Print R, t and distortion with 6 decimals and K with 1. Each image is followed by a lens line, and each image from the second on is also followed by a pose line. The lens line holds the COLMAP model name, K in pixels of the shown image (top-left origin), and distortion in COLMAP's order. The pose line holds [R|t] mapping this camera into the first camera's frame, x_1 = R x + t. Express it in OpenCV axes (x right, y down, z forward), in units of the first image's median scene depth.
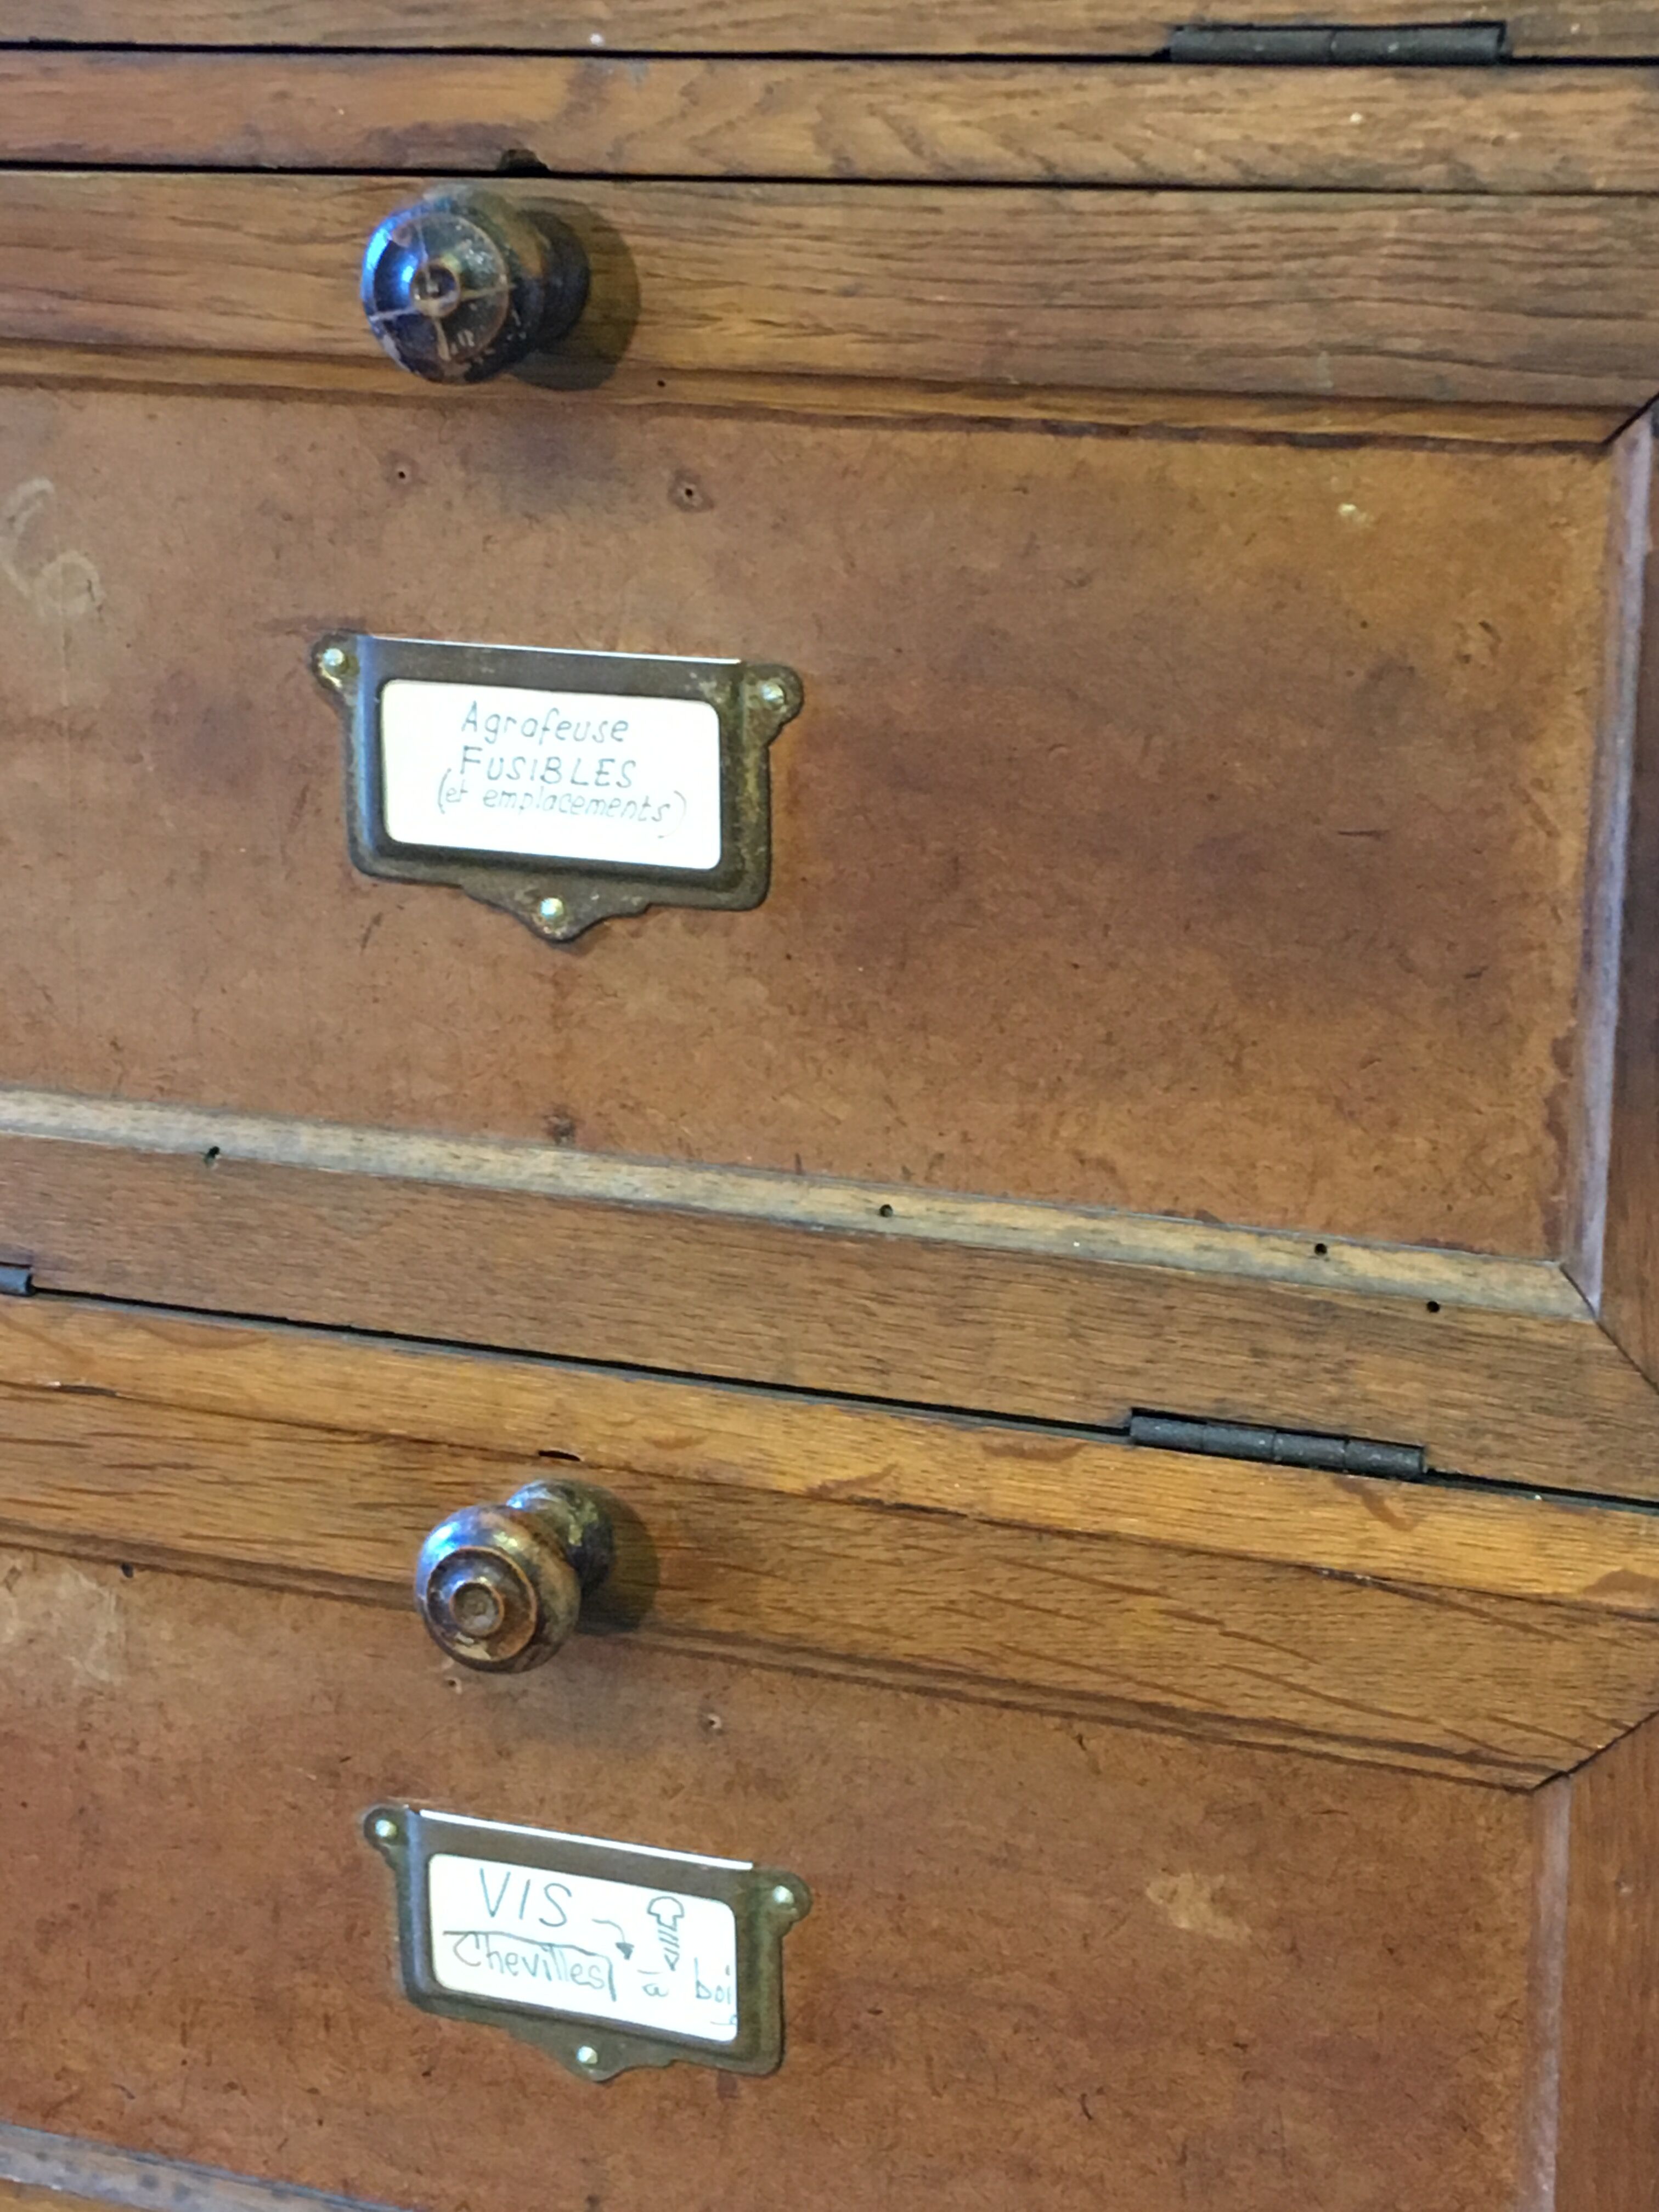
lens RADIAL K [[3780.4, 0, 827.1], [0, 3780.4, 1098.0], [0, 0, 1]] dist [0.074202, 0.000000]
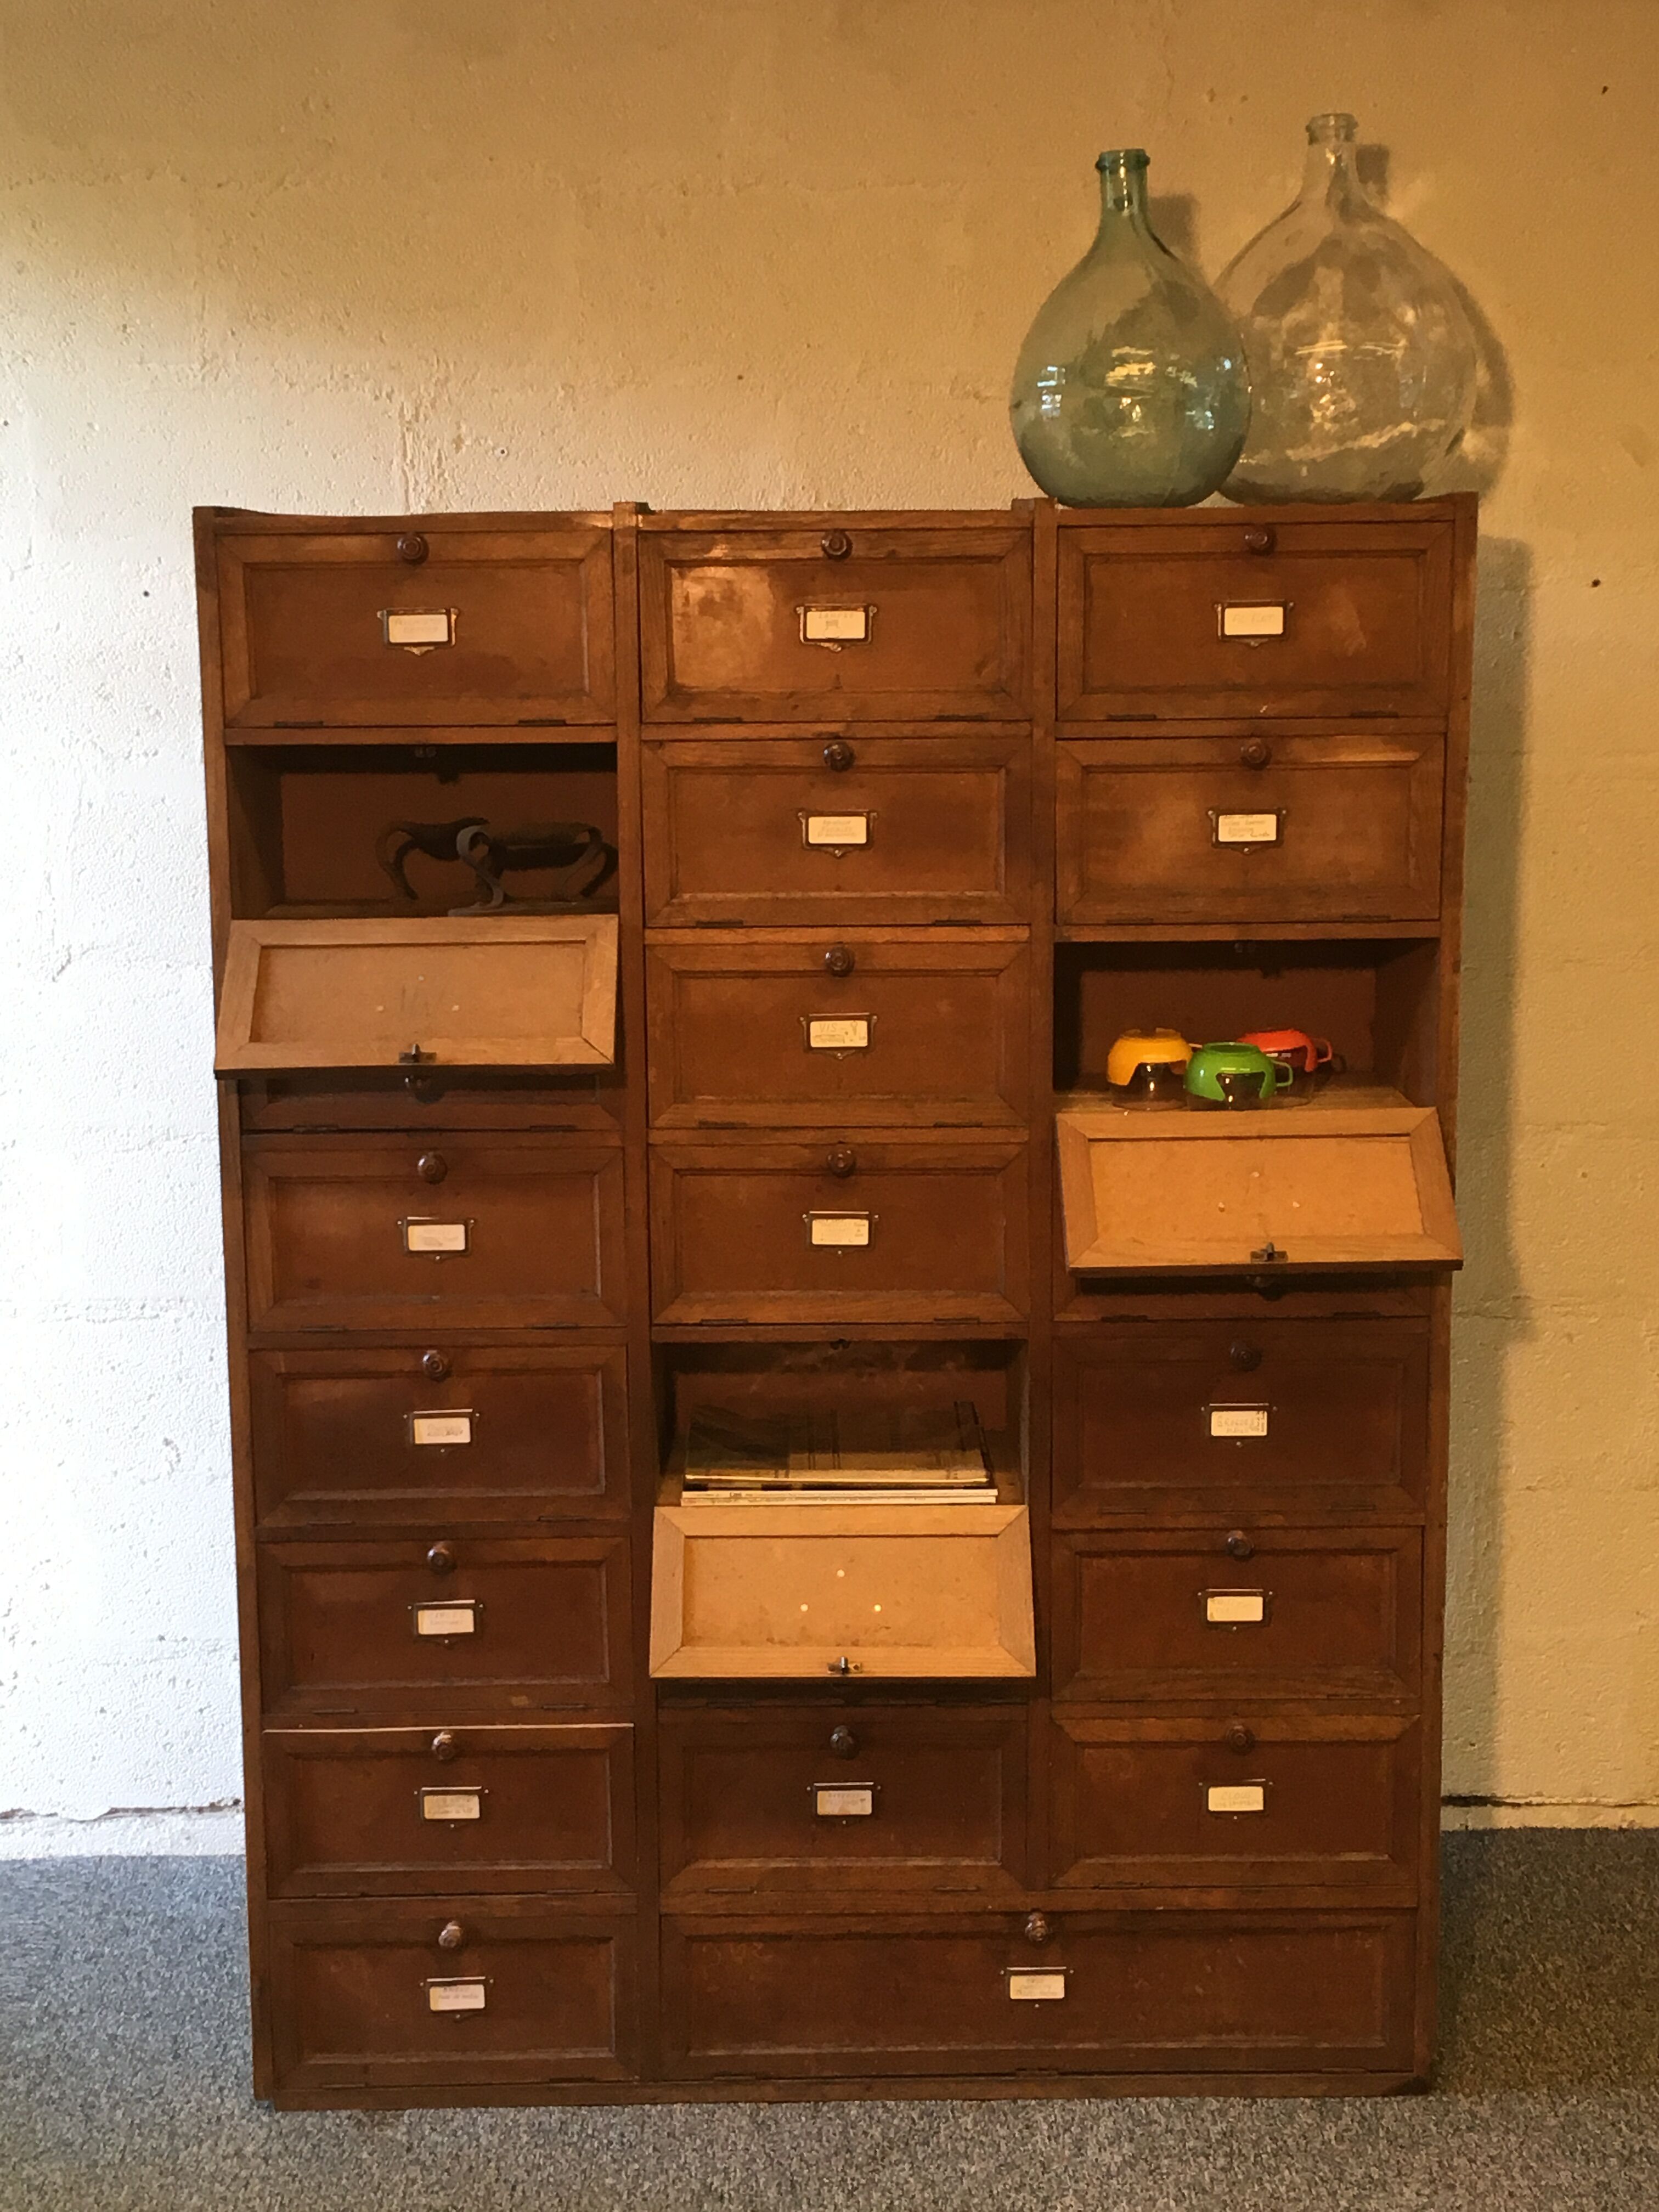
lens RADIAL K [[3096.5, 0, 834.3], [0, 3096.5, 1100.9], [0, 0, 1]] dist [0.073971, 0.000000]
pose [[0.932899, -0.065425, 0.354146, -2.008043], [0.111634, 0.987458, -0.111644, 0.972345], [-0.342400, 0.143687, 0.928502, -3.884933]]
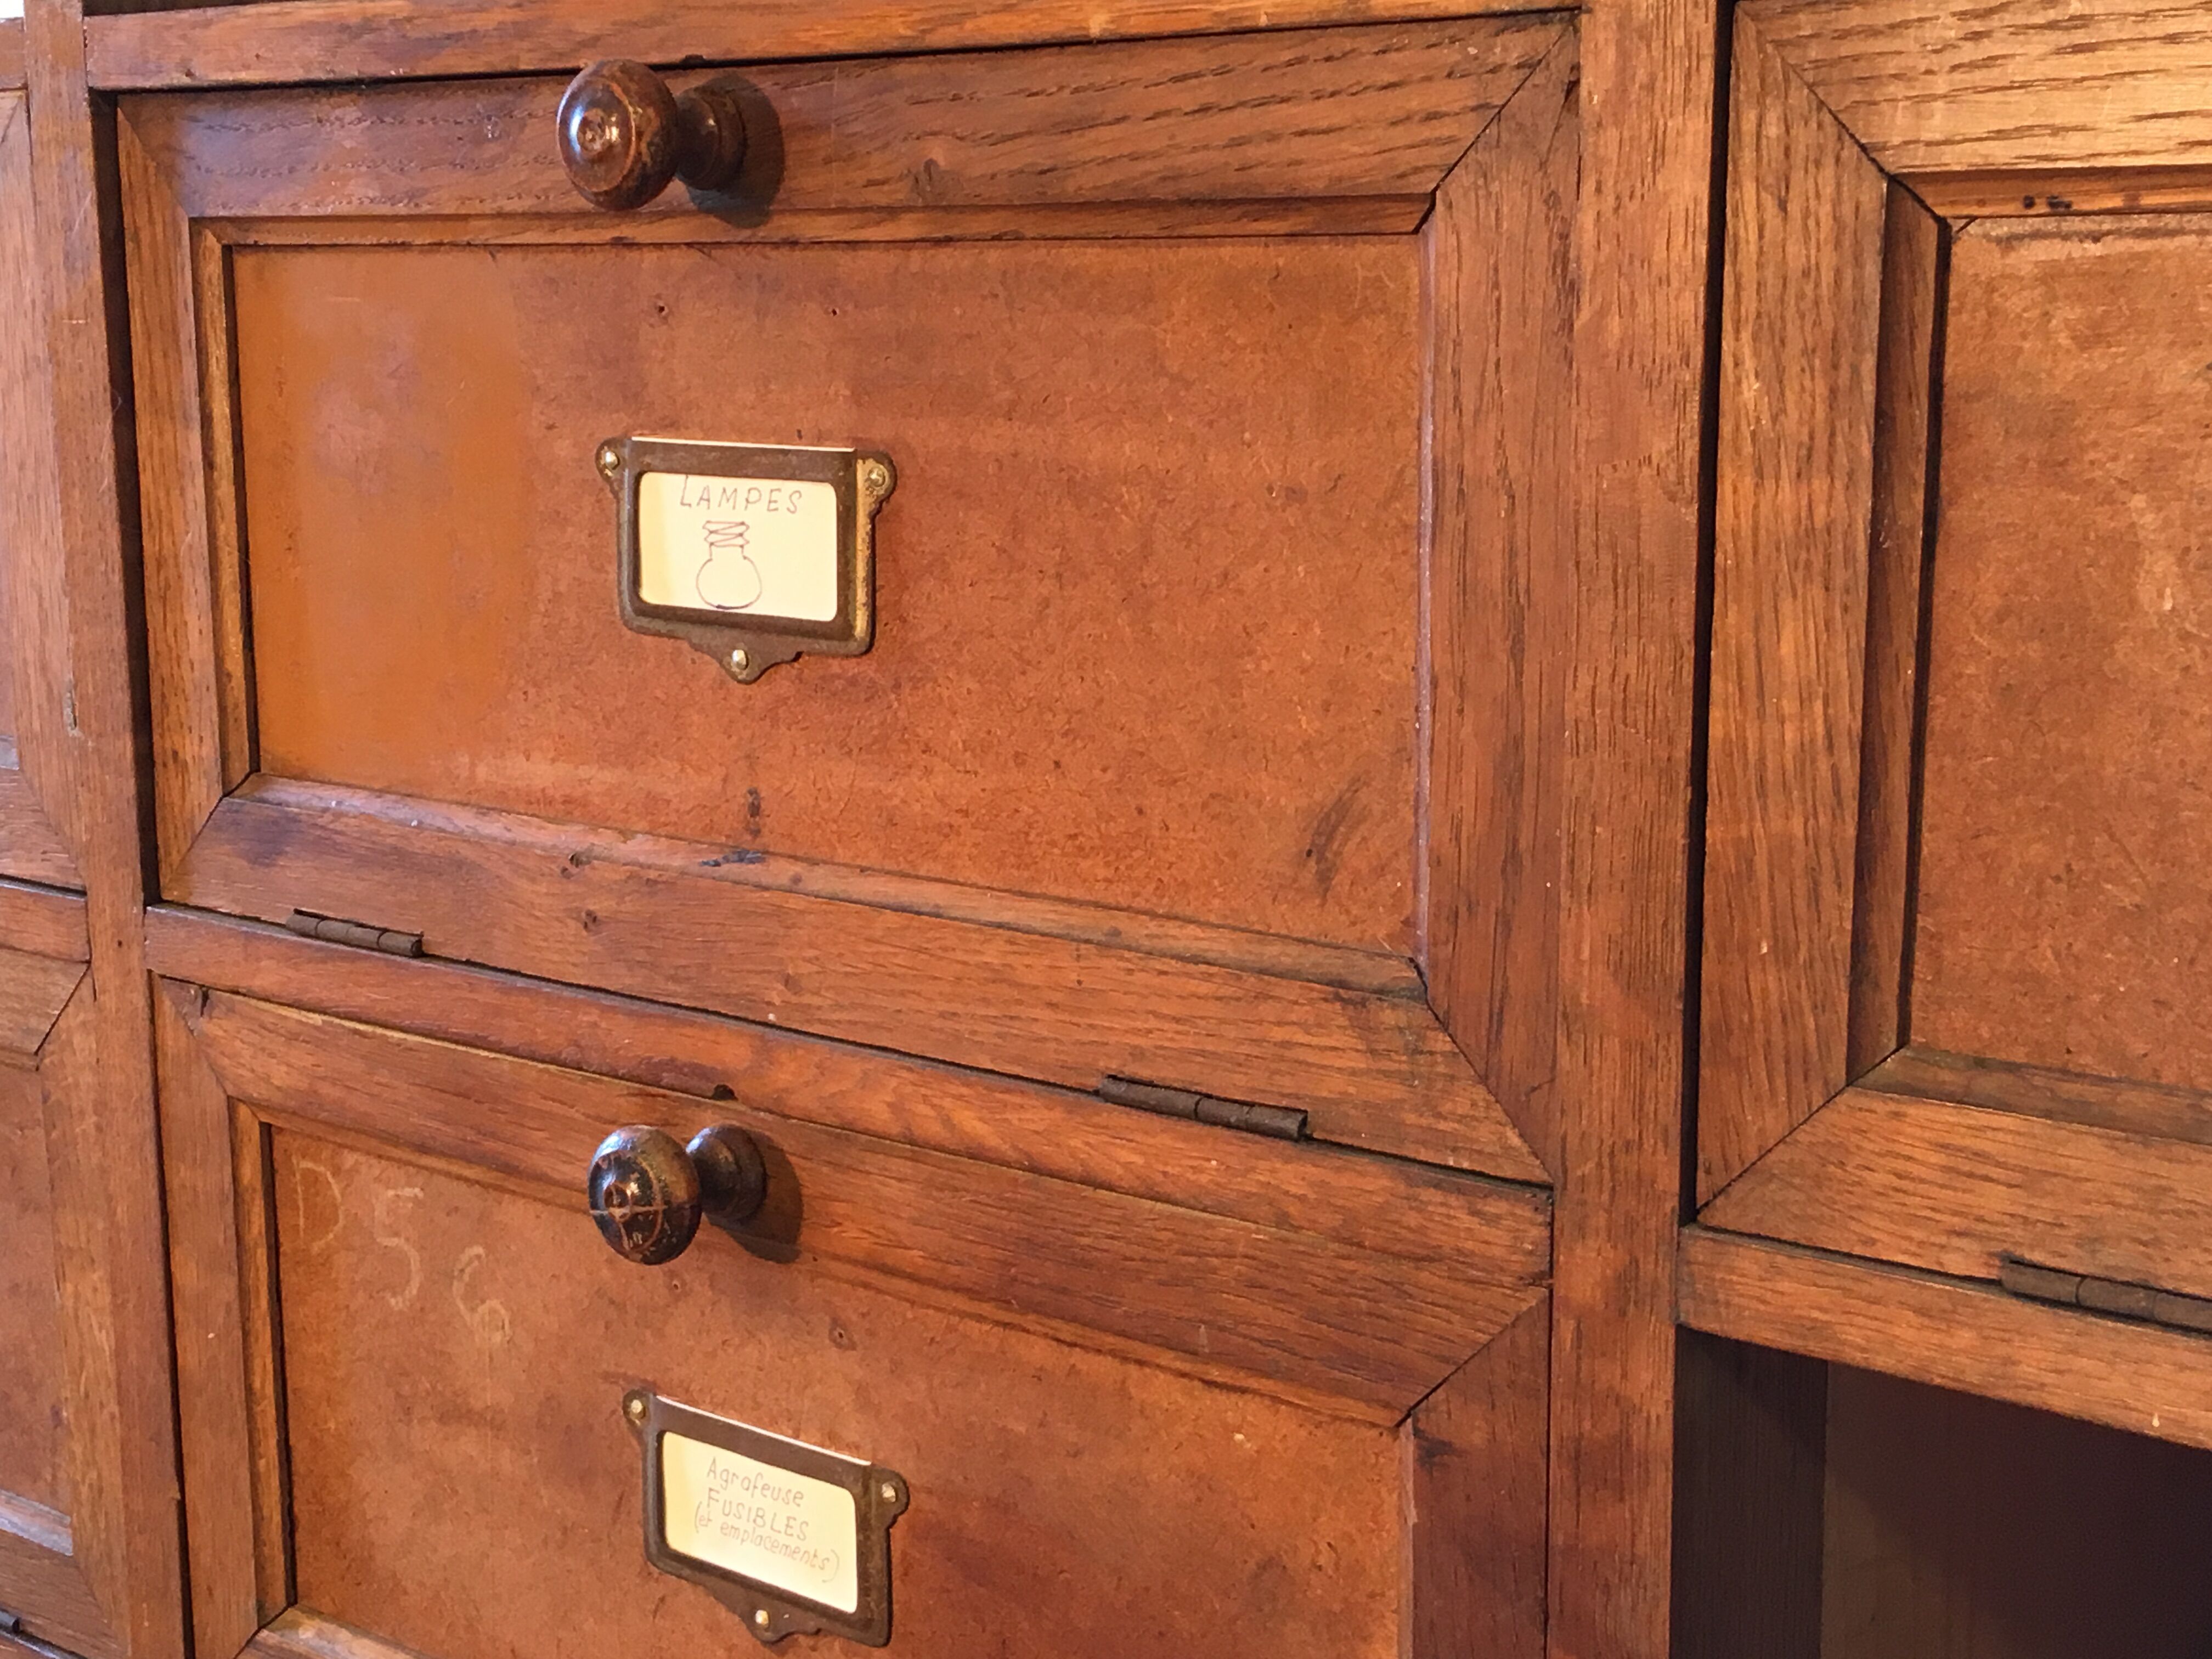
lens RADIAL K [[3263.8, 0, 1112.1], [0, 3263.8, 847.5], [0, 0, 1]] dist [0.077905, 0.000000]
pose [[0.944493, 0.058918, -0.323205, 0.409925], [-0.096380, 0.990192, -0.101144, -0.219225], [0.314076, 0.126680, 0.940908, -0.075003]]
